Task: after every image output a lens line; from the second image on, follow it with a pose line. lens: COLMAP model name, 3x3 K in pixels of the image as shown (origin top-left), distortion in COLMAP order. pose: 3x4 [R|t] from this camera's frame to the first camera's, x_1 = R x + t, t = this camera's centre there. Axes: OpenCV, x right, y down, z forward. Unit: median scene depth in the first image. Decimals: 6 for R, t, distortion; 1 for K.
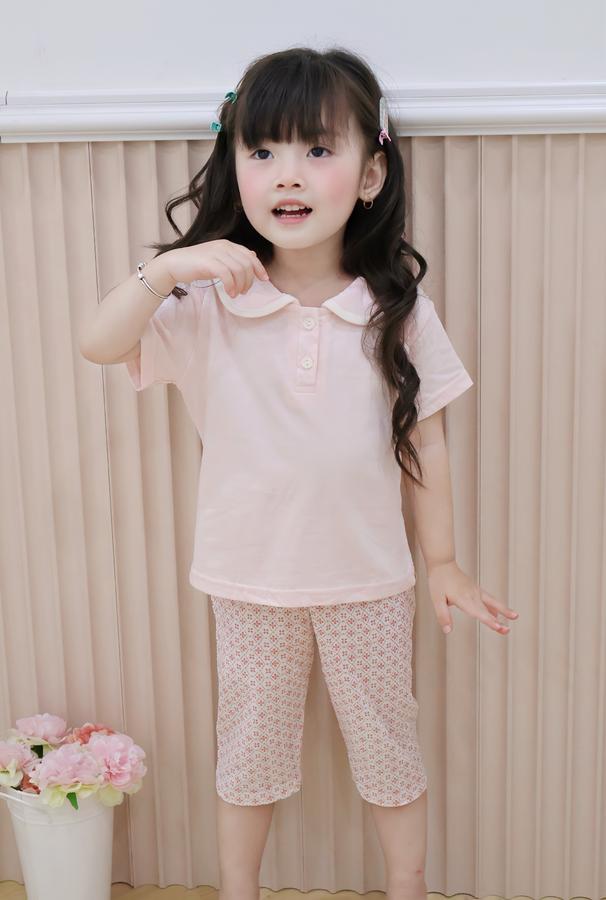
lens RADIAL K [[1519.8, 0, 303.0], [0, 1519.8, 450.0], [0, 0, 1]] dist [0.016369, 0.078265]
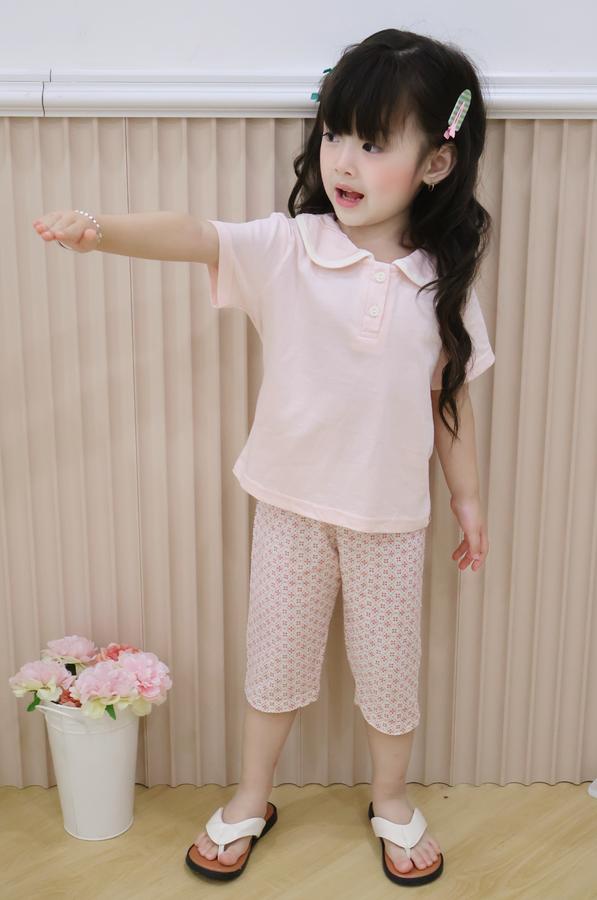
lens RADIAL K [[1357.9, 0, 298.5], [0, 1357.9, 450.0], [0, 0, 1]] dist [0.006395, 0.047320]
pose [[0.993390, -0.006956, 0.114581, -0.127569], [0.002751, 0.999318, 0.036823, 0.001921], [-0.114759, -0.036264, 0.992731, 0.001434]]
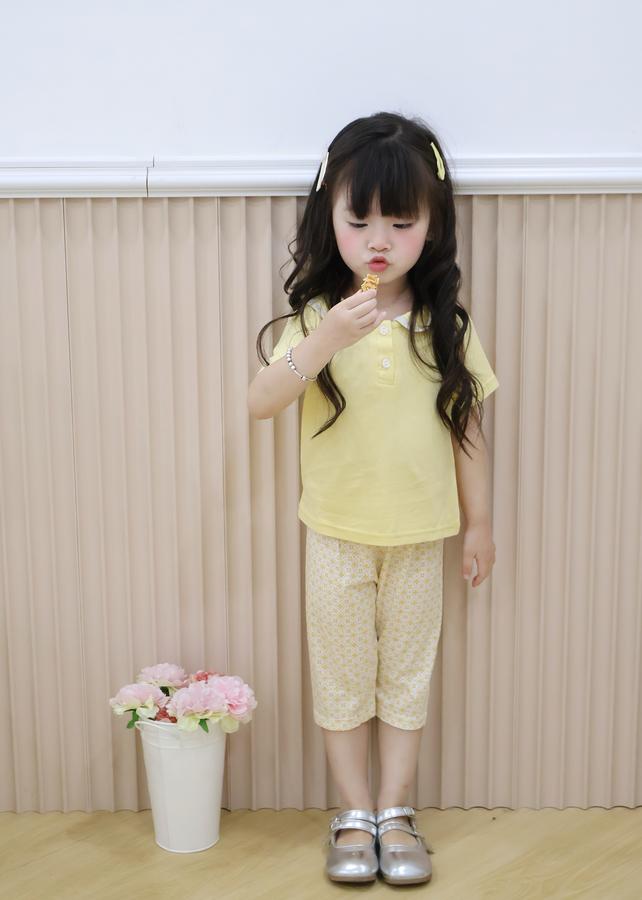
lens RADIAL K [[1563.6, 0, 321.0], [0, 1563.6, 450.0], [0, 0, 1]] dist [-0.026865, 1.041863]
pose [[0.993714, -0.008573, 0.111617, -0.196864], [0.013203, 0.999080, -0.040811, 0.059681], [-0.111164, 0.042028, 0.992913, -0.280551]]
